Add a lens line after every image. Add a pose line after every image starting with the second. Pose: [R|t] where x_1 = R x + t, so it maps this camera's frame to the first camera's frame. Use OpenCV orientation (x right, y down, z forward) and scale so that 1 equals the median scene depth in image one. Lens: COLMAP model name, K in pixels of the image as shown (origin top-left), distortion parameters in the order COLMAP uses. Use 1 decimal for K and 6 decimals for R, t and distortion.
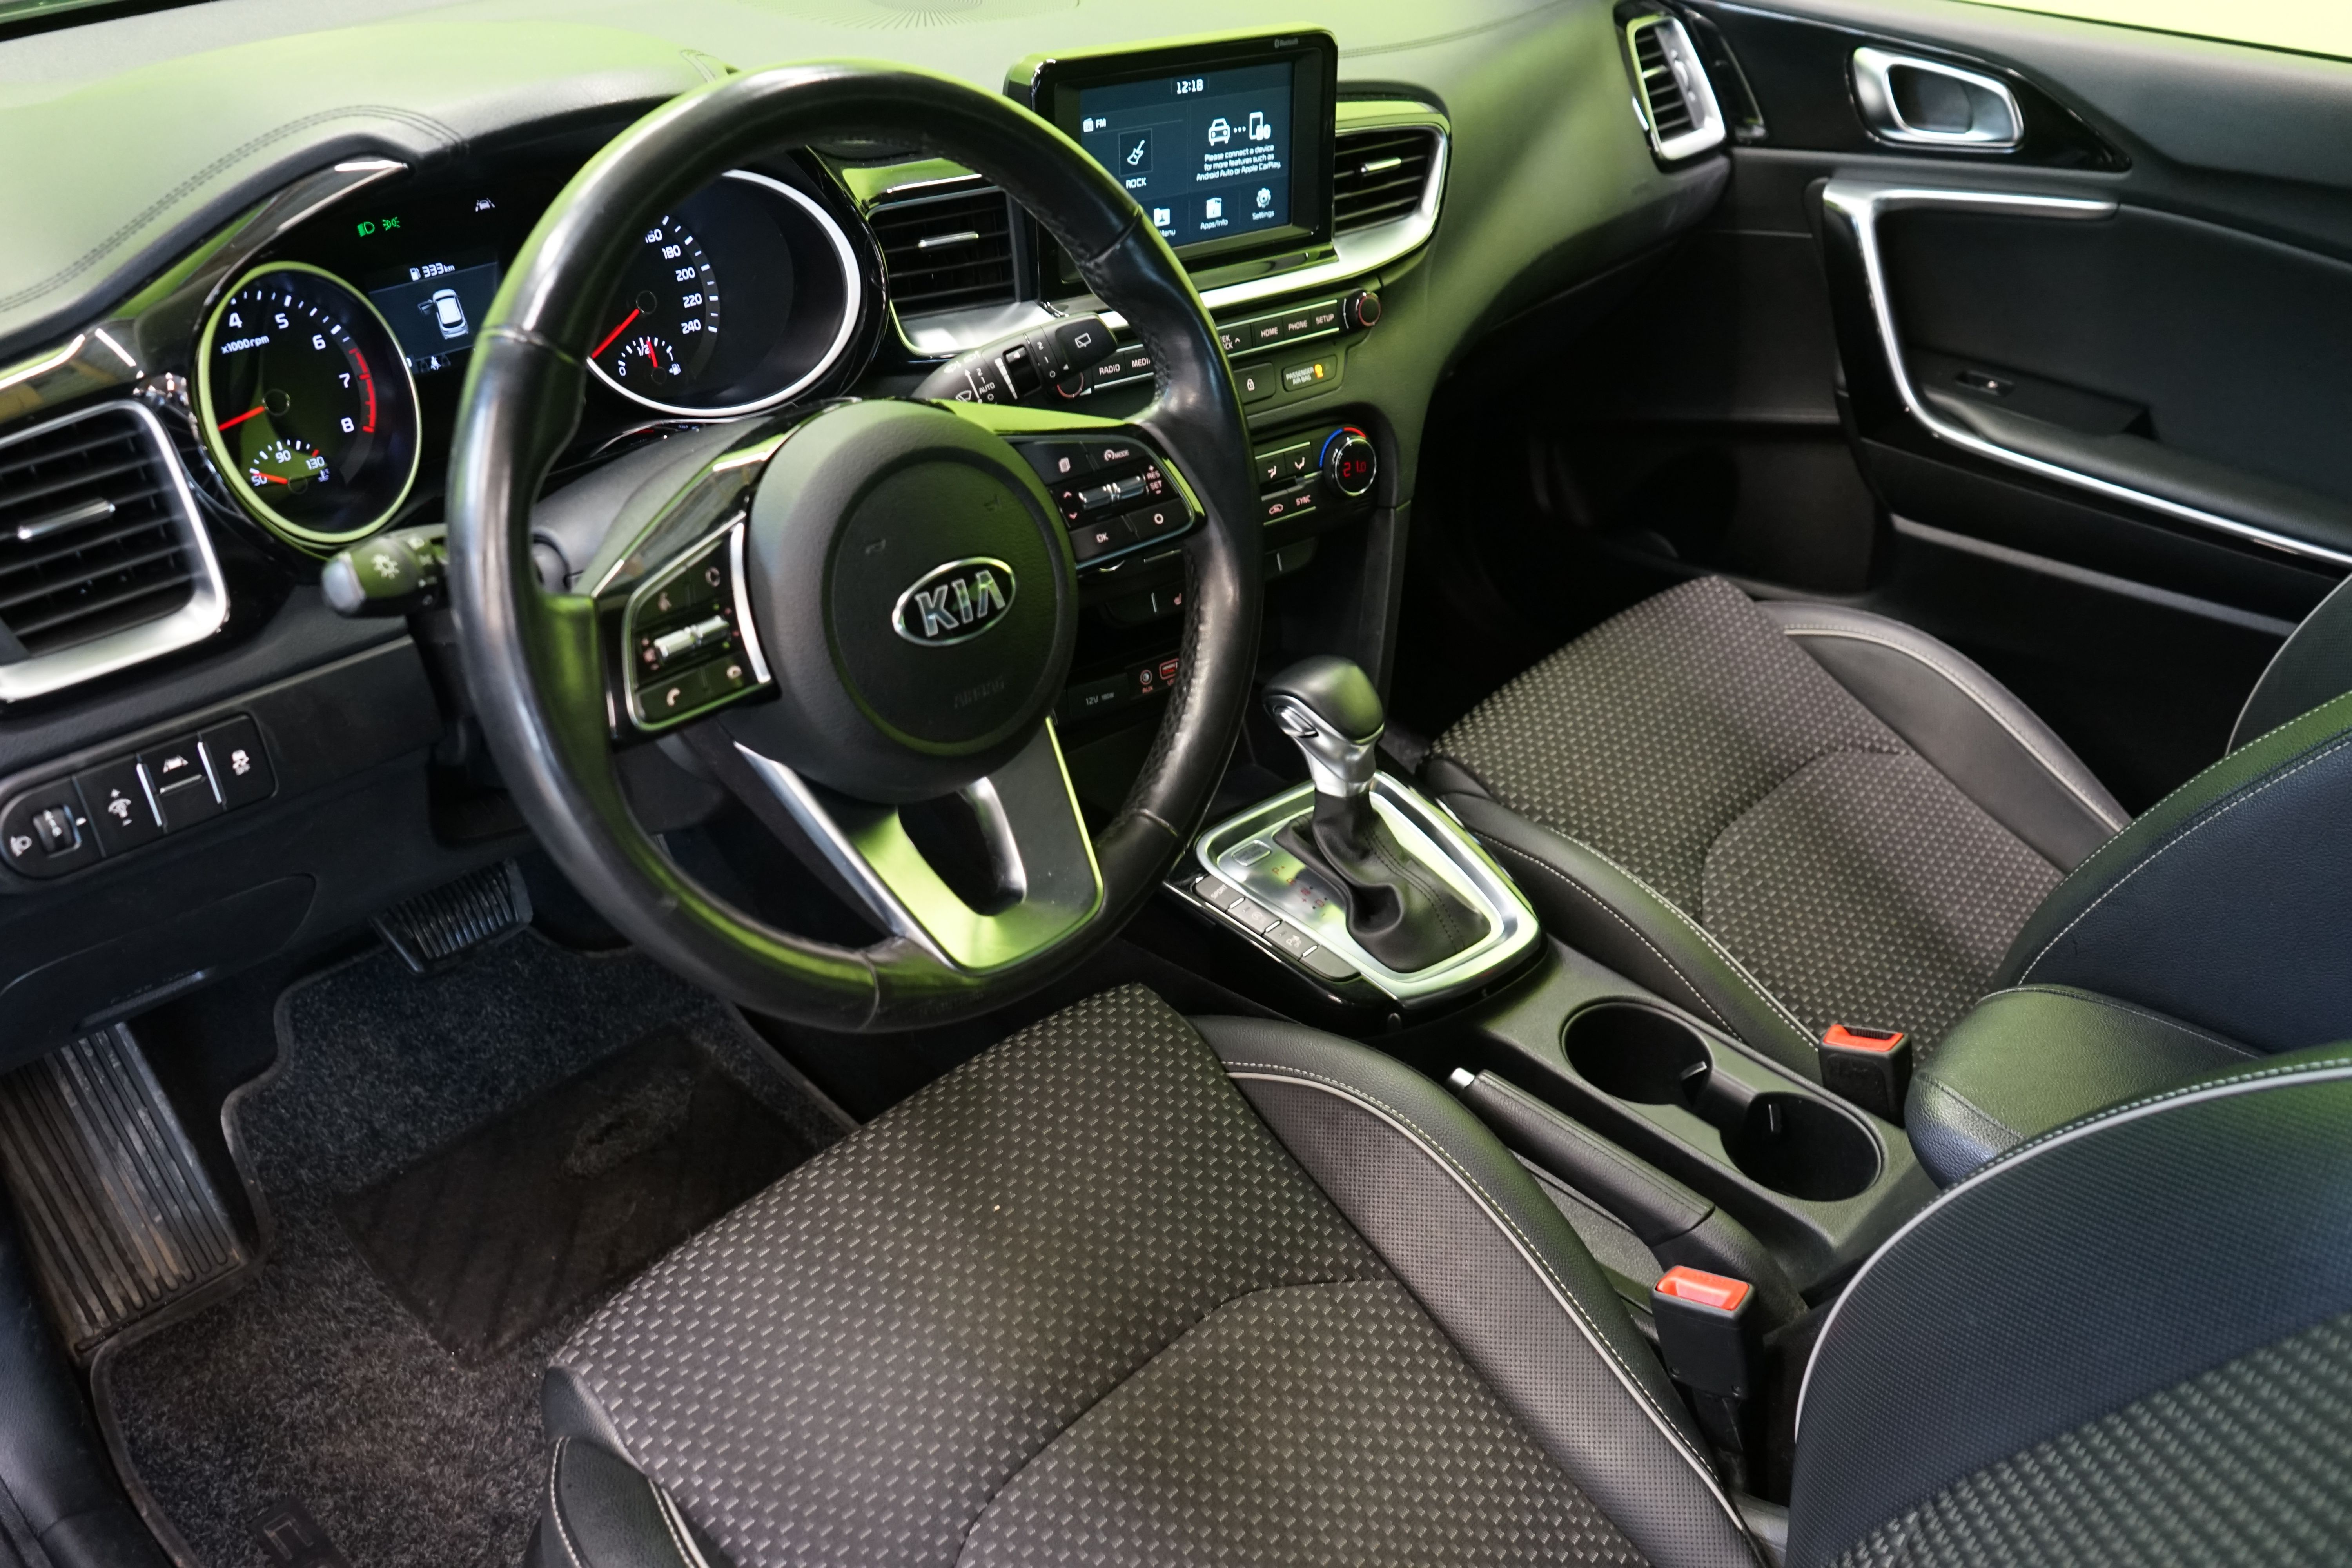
lens RADIAL K [[1993.4, 0, 1176.0], [0, 1993.4, 784.0], [0, 0, 1]] dist [-0.003091, 0.001200]
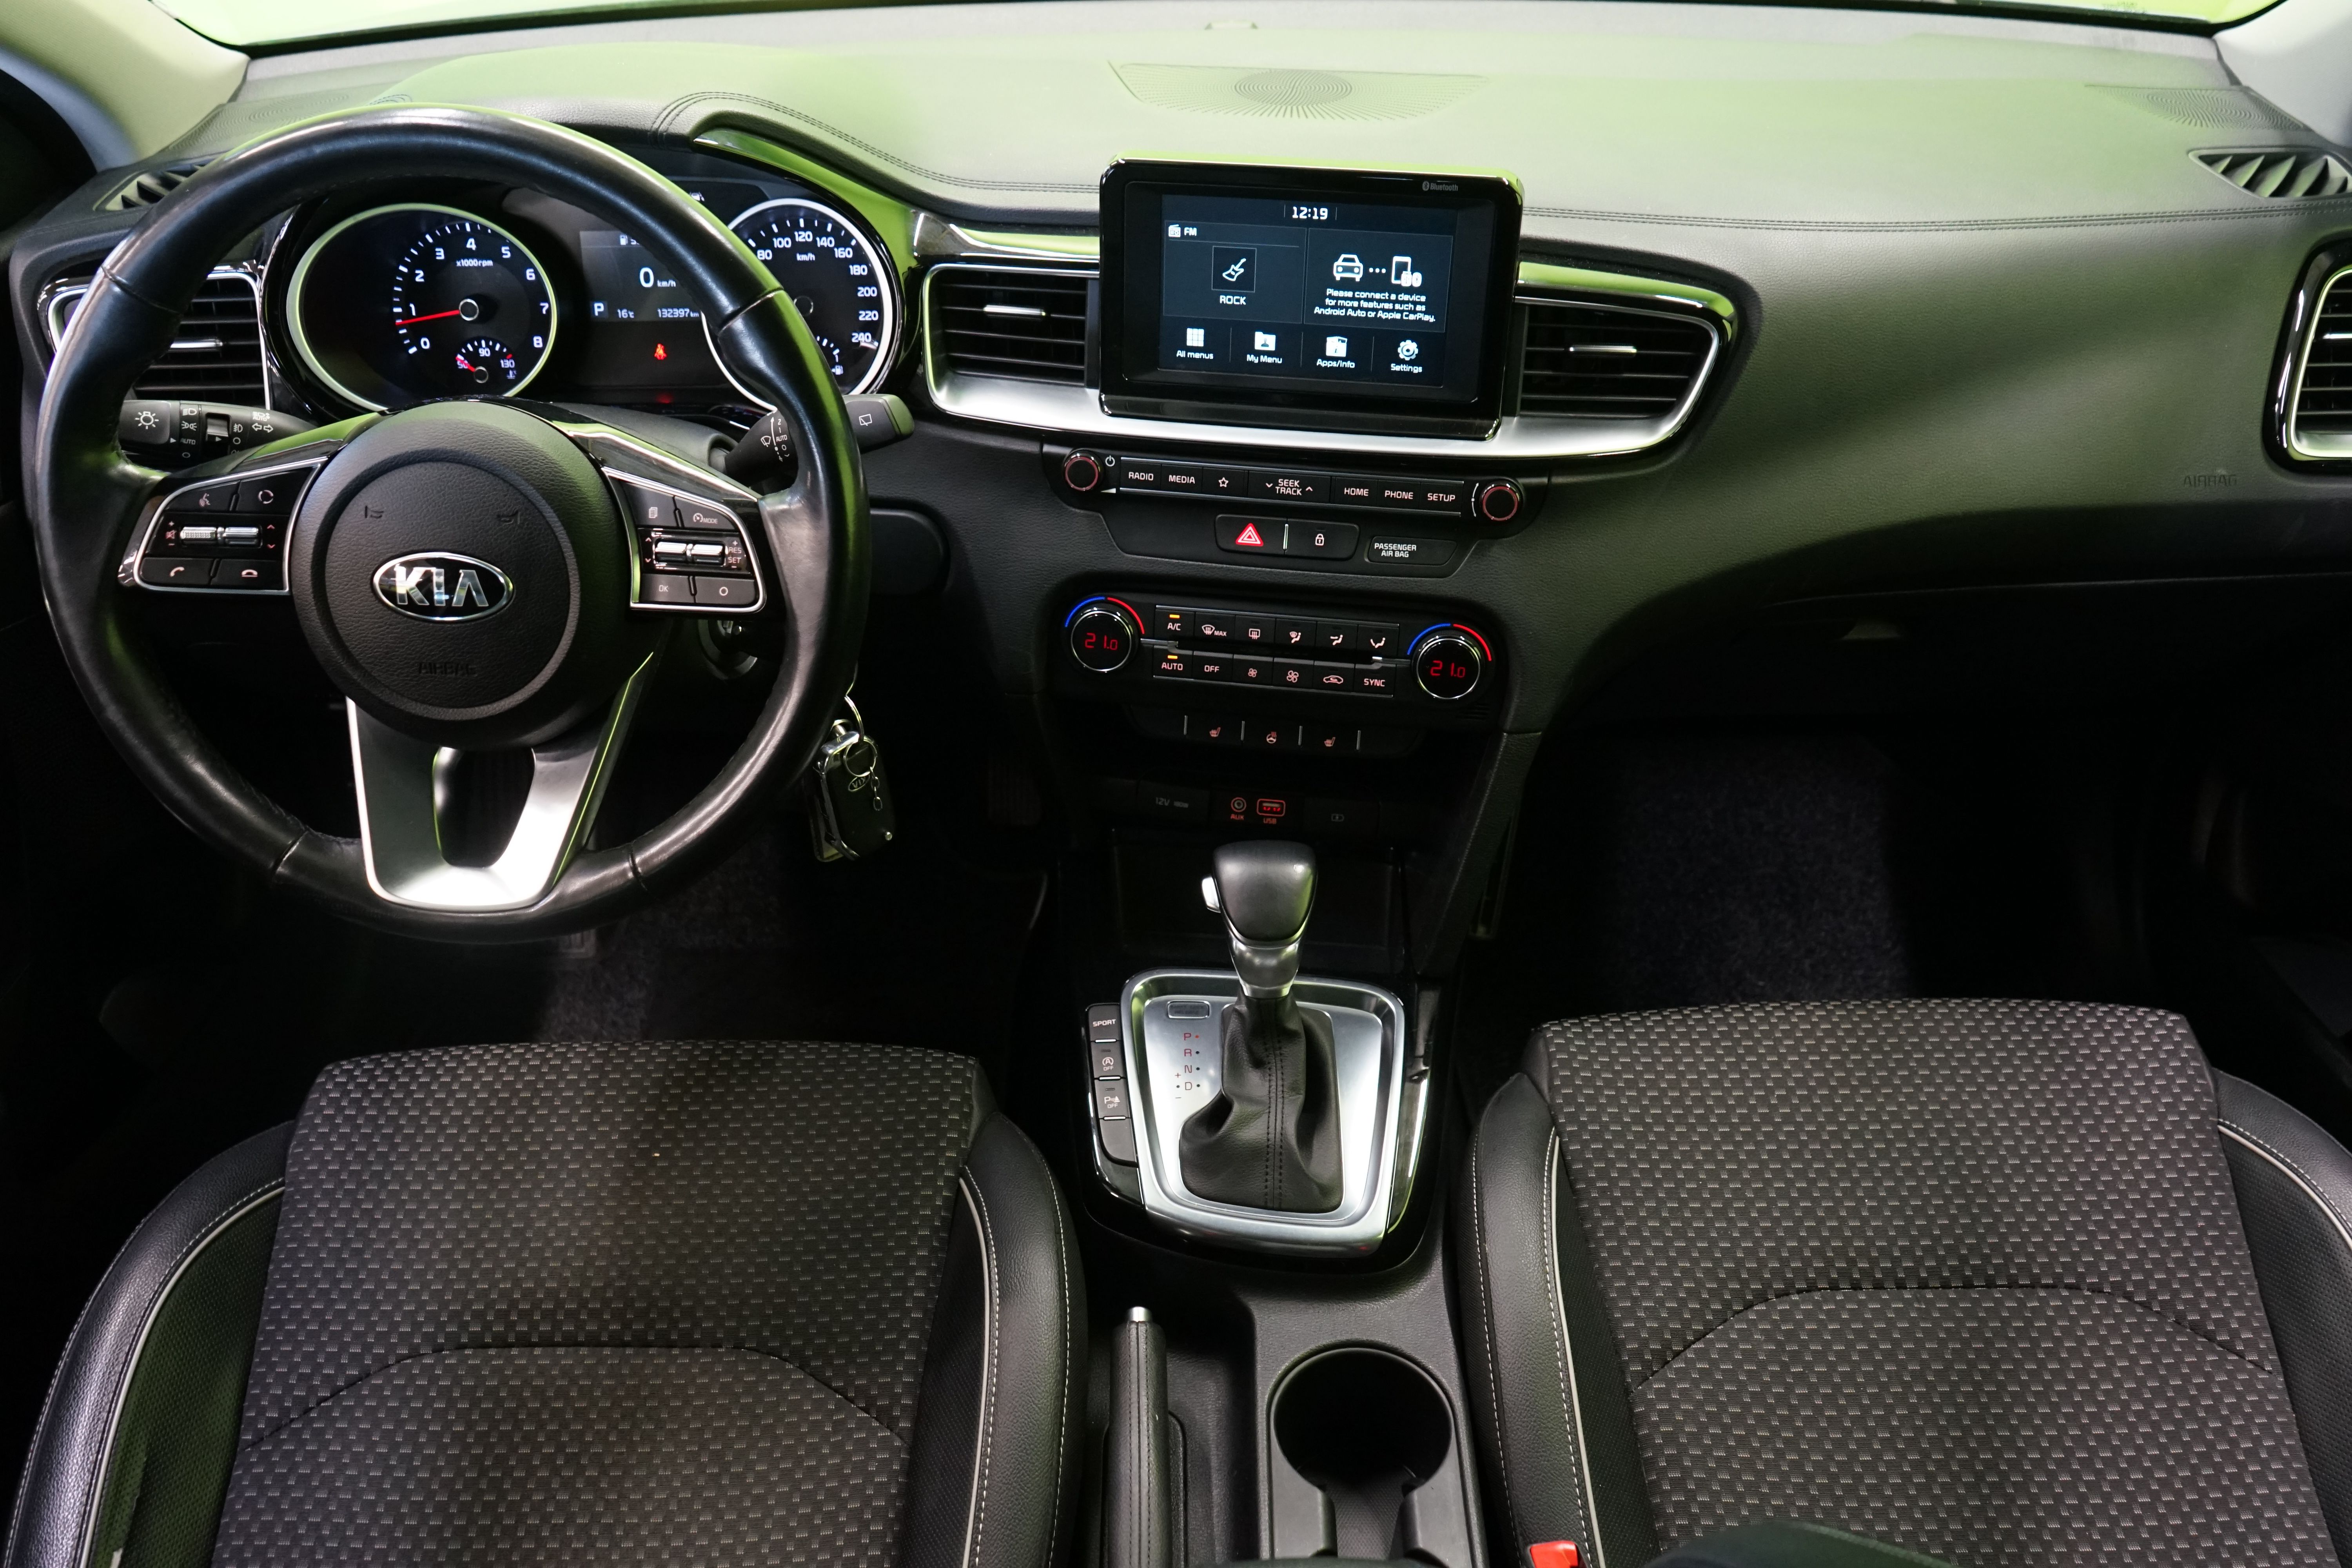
lens RADIAL K [[1917.4, 0, 1176.0], [0, 1917.4, 784.0], [0, 0, 1]] dist [-0.014516, -0.007276]
pose [[0.666492, 0.369676, -0.647401, 0.625766], [-0.371882, 0.917500, 0.141059, -0.203362], [0.646137, 0.146742, 0.748982, 0.321967]]
